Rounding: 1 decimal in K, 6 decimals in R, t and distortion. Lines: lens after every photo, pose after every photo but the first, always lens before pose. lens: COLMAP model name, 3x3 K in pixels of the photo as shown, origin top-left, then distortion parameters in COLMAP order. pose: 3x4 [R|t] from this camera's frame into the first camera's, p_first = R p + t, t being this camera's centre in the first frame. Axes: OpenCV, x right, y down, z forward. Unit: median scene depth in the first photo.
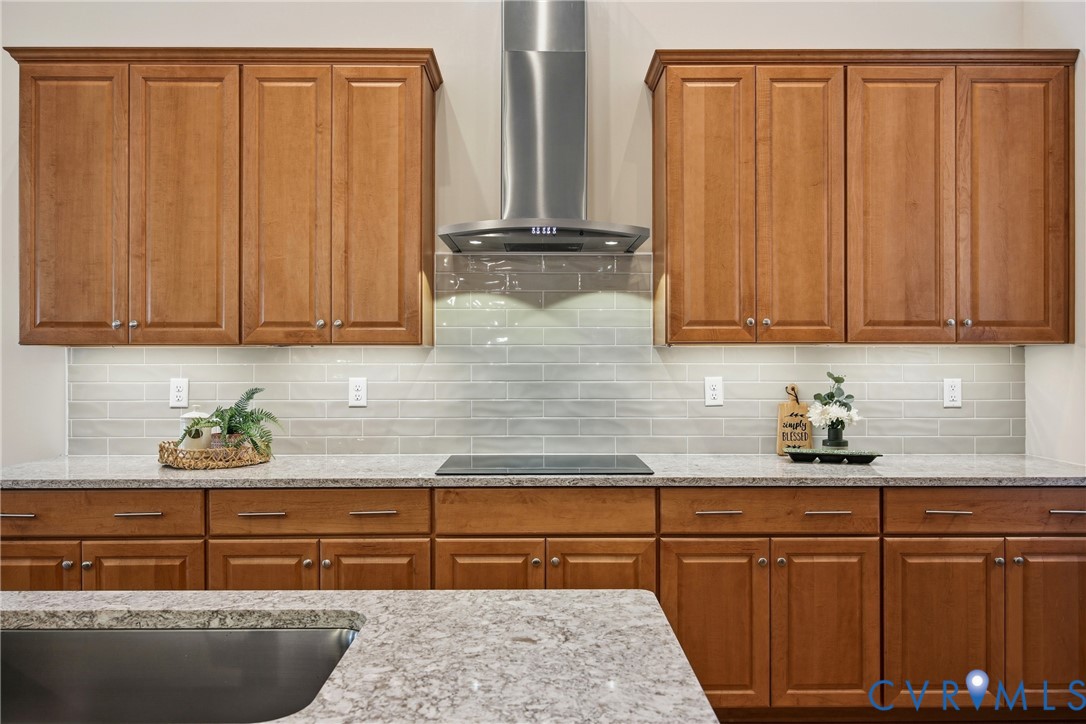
lens RADIAL K [[803.6, 0, 541.0], [0, 803.6, 360.2], [0, 0, 1]] dist [-0.003611, 0.003571]
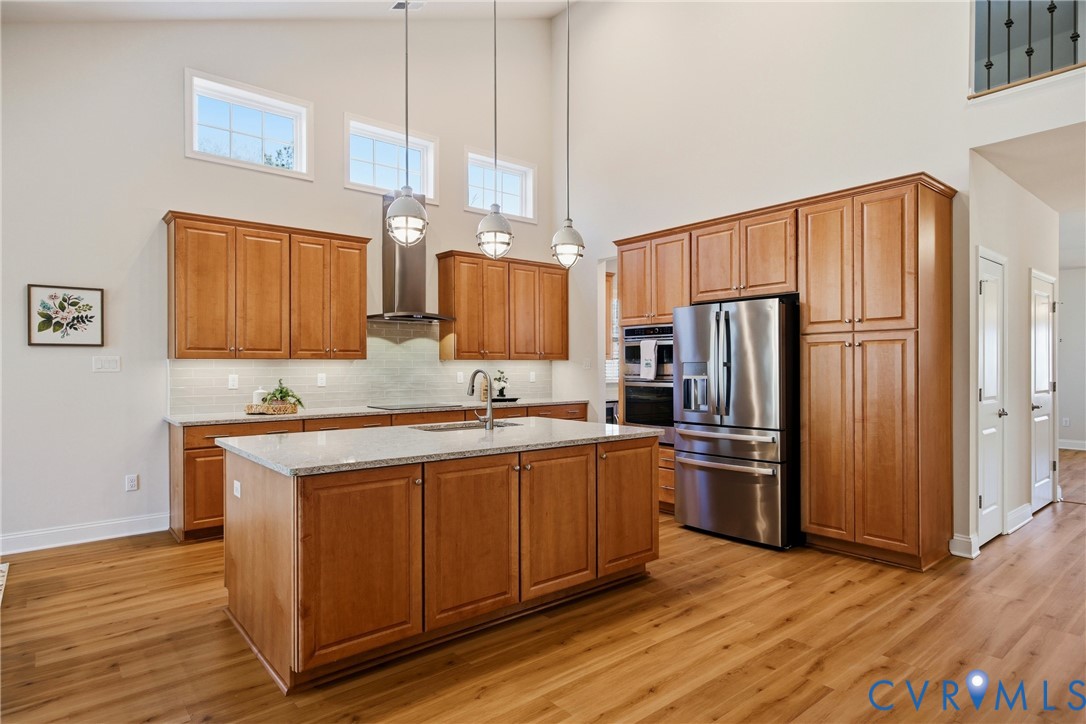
lens RADIAL K [[604.7, 0, 547.7], [0, 604.7, 366.8], [0, 0, 1]] dist [0.002807, -0.000909]
pose [[0.774088, -0.002605, 0.633072, -0.880873], [0.000851, 0.999995, 0.003075, -0.002337], [-0.633077, -0.001841, 0.774087, -0.757561]]
